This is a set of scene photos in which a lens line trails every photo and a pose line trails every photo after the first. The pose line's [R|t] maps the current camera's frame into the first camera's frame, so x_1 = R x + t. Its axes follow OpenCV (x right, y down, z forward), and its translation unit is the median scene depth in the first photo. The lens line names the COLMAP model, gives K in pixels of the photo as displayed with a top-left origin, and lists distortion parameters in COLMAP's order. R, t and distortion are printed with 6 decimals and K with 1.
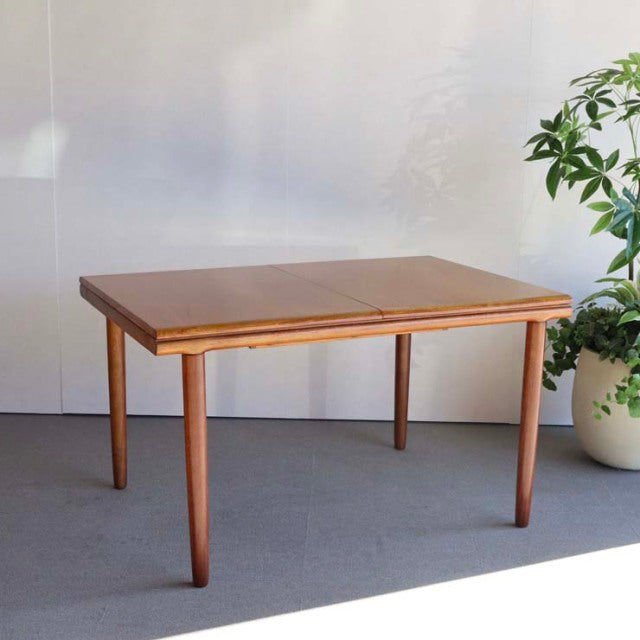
lens RADIAL K [[1105.8, 0, 320.0], [0, 1105.8, 320.0], [0, 0, 1]] dist [-0.034475, 0.089075]
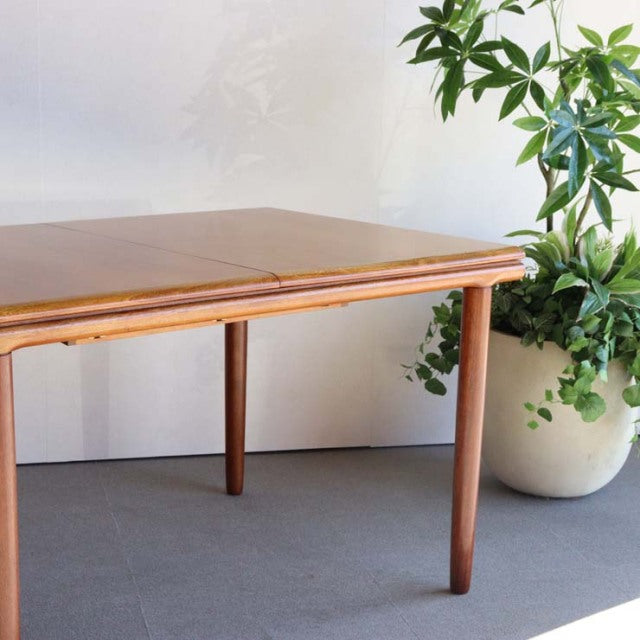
lens RADIAL K [[1382.9, 0, 320.0], [0, 1382.9, 320.0], [0, 0, 1]] dist [0.023868, 0.301415]
pose [[0.964450, -0.045752, 0.260275, -0.104361], [0.048467, 0.998817, -0.004017, 0.017863], [-0.259783, 0.016489, 0.965526, 0.184112]]
